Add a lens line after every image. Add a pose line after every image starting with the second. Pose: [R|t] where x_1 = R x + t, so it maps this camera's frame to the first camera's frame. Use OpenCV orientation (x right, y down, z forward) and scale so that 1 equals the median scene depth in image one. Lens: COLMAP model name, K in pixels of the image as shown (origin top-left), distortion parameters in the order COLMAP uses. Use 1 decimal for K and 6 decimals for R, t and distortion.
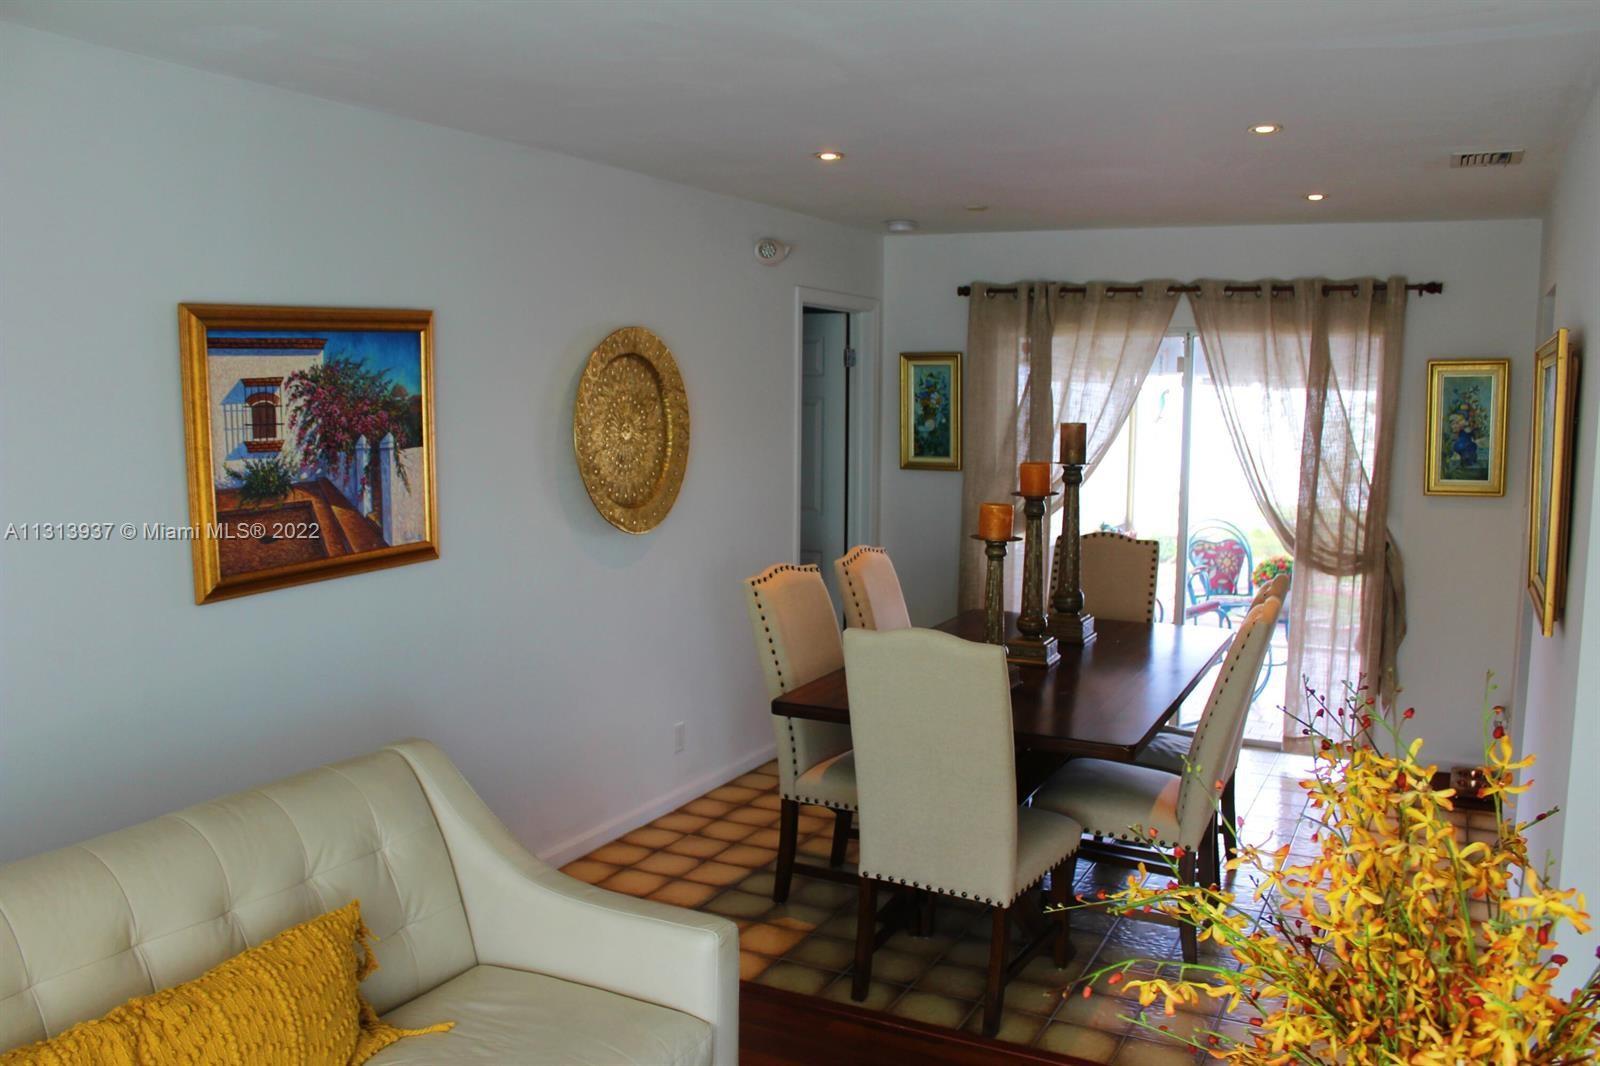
lens RADIAL K [[1354.5, 0, 788.5], [0, 1354.5, 525.0], [0, 0, 1]] dist [-0.163063, 0.145399]
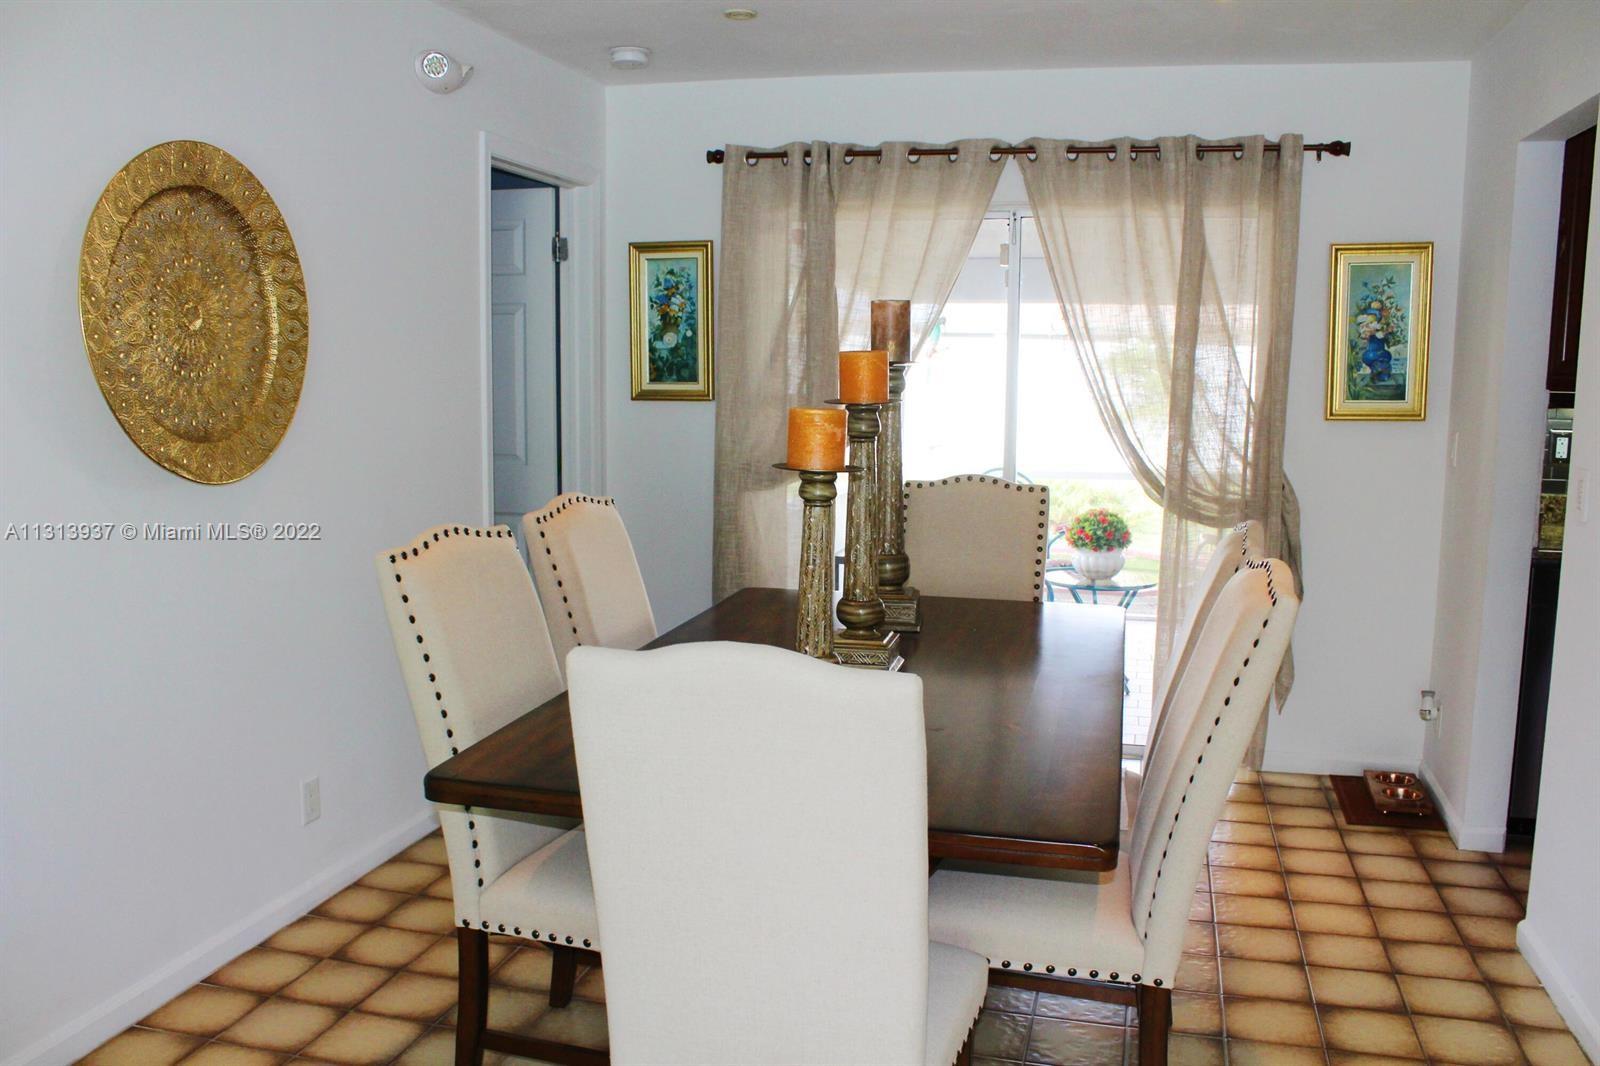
lens RADIAL K [[1354.5, 0, 803.9], [0, 1354.5, 536.9], [0, 0, 1]] dist [-0.163063, 0.145399]
pose [[0.975866, -0.027327, 0.216654, 0.015457], [0.021030, 0.999288, 0.031319, 0.014753], [-0.217355, -0.026007, 0.975746, 0.309772]]
